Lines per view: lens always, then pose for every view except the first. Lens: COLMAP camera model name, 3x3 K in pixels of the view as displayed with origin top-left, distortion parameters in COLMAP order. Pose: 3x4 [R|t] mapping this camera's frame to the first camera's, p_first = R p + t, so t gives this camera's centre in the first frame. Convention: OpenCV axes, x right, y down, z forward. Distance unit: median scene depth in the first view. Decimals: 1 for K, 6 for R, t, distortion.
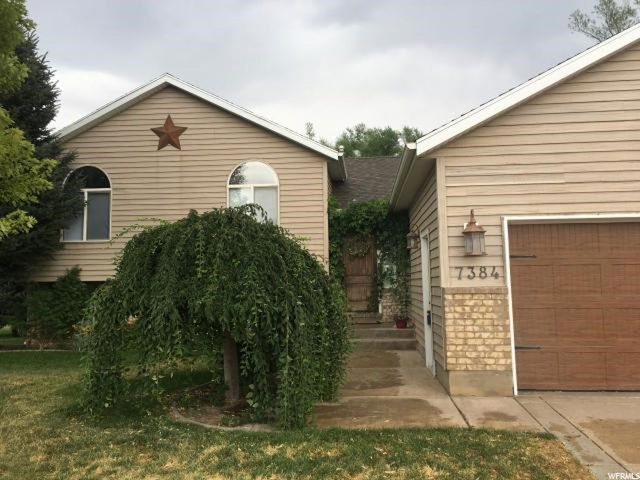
lens RADIAL K [[542.7, 0, 320.8], [0, 542.7, 235.5], [0, 0, 1]] dist [0.076377, -0.072862]
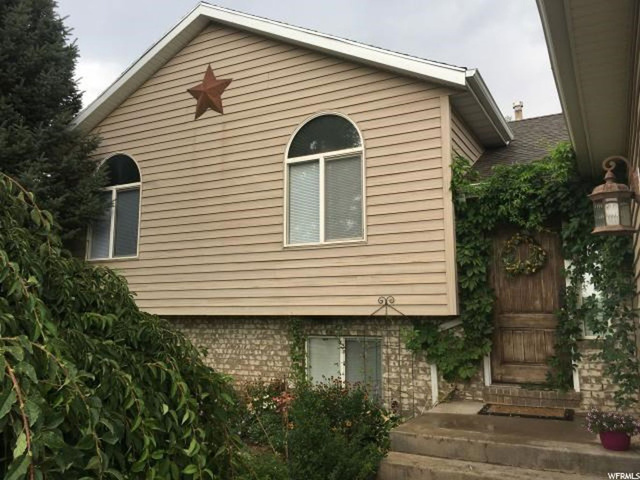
lens RADIAL K [[542.7, 0, 317.9], [0, 542.7, 235.2], [0, 0, 1]] dist [0.076377, -0.072862]
pose [[0.918464, -0.046320, -0.392783, 0.097048], [0.027170, 0.998162, -0.054177, 0.025780], [0.394570, 0.039088, 0.918034, 0.460707]]
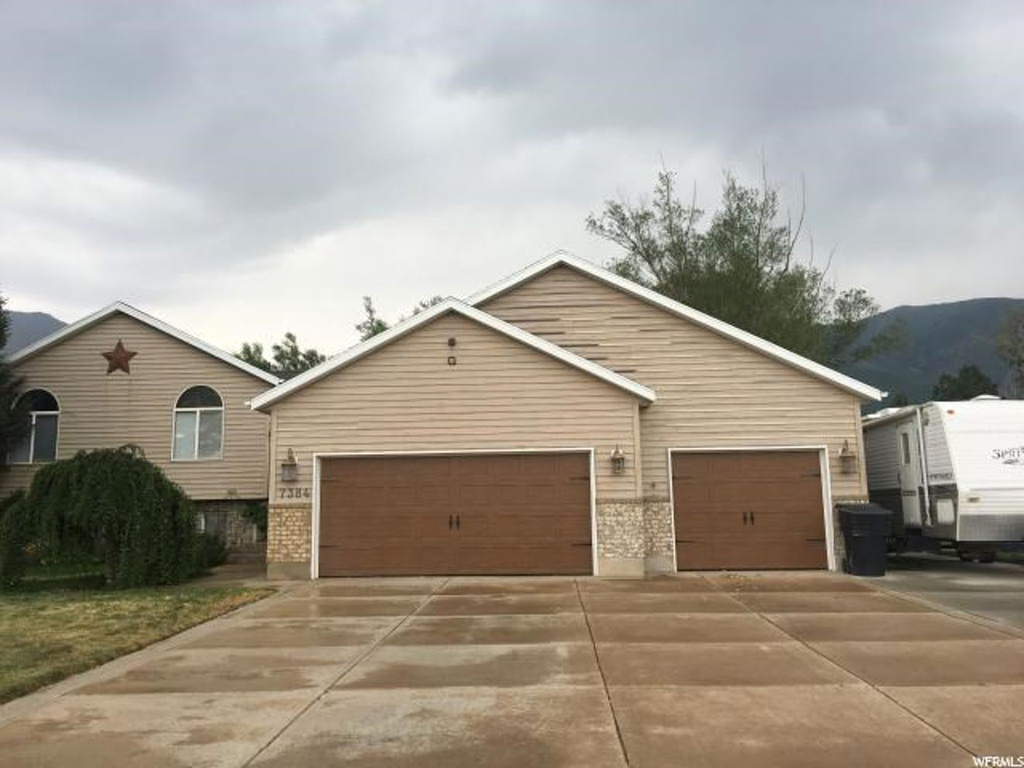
lens RADIAL K [[868.3, 0, 508.8], [0, 868.3, 378.6], [0, 0, 1]] dist [0.076377, -0.072862]
pose [[0.999425, 0.002968, 0.033790, 0.408850], [-0.000903, 0.998139, -0.060976, -0.048298], [-0.033908, 0.060911, 0.997567, -0.688699]]
